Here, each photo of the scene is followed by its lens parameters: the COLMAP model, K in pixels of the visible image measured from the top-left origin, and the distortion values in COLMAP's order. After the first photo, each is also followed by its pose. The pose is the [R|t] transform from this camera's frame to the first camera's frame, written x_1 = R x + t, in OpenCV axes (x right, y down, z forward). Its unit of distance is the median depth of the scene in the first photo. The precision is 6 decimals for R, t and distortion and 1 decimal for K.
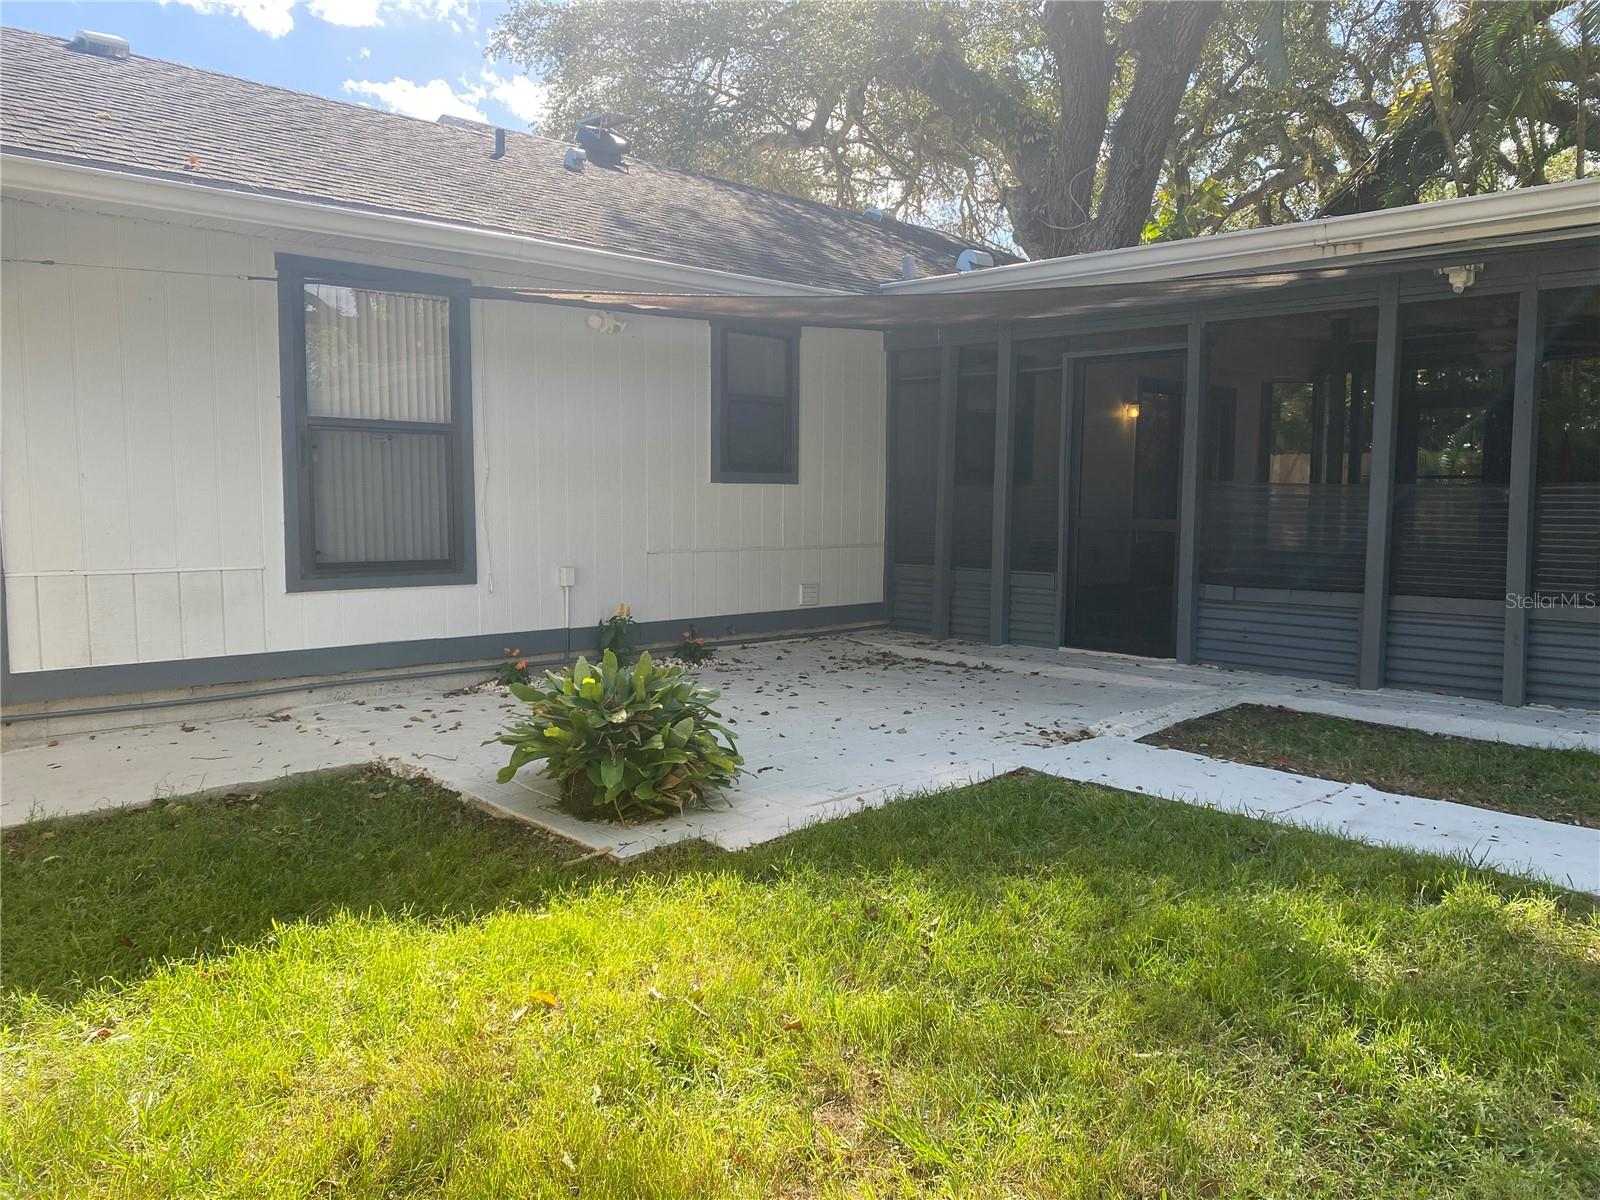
lens RADIAL K [[1215.0, 0, 795.7], [0, 1215.0, 607.4], [0, 0, 1]] dist [-0.004467, -0.009139]
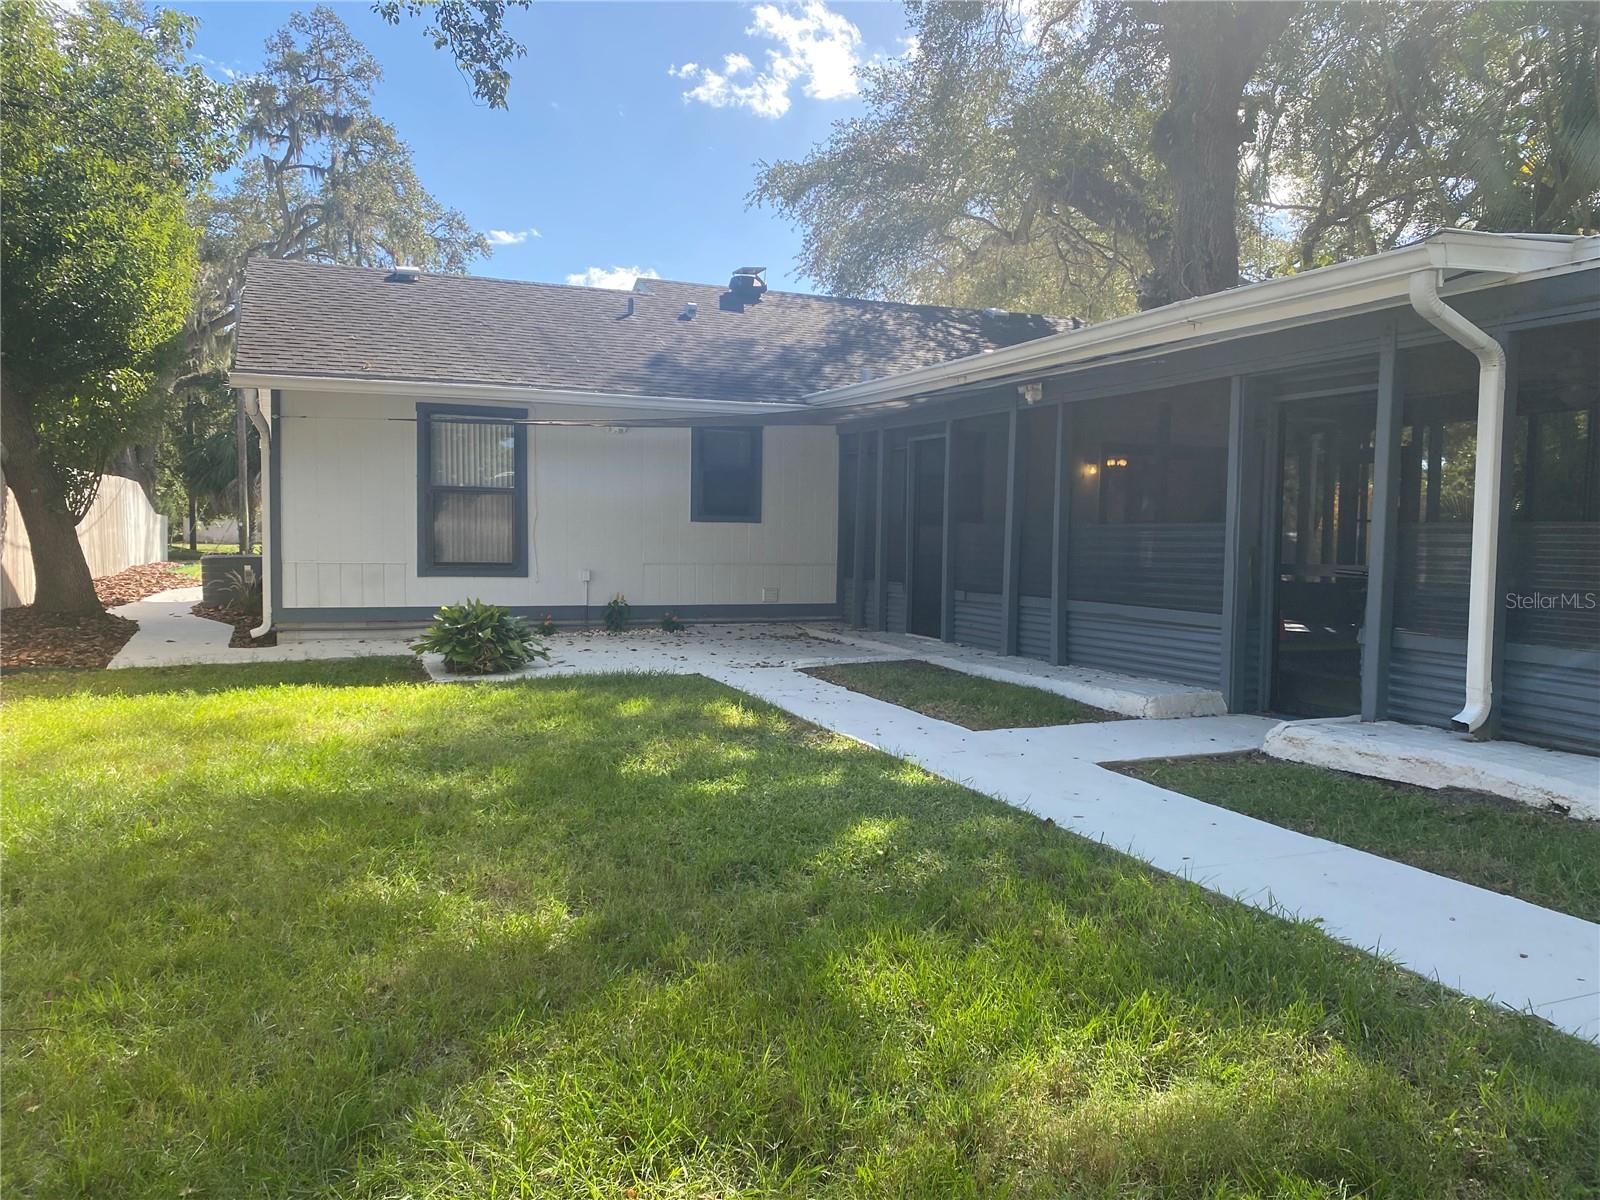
lens RADIAL K [[1215.0, 0, 803.4], [0, 1215.0, 600.2], [0, 0, 1]] dist [-0.004467, -0.009139]
pose [[0.933555, 0.028002, -0.357338, 0.755368], [-0.042393, 0.998572, -0.032504, 0.055245], [0.355918, 0.045493, 0.933409, -0.523064]]
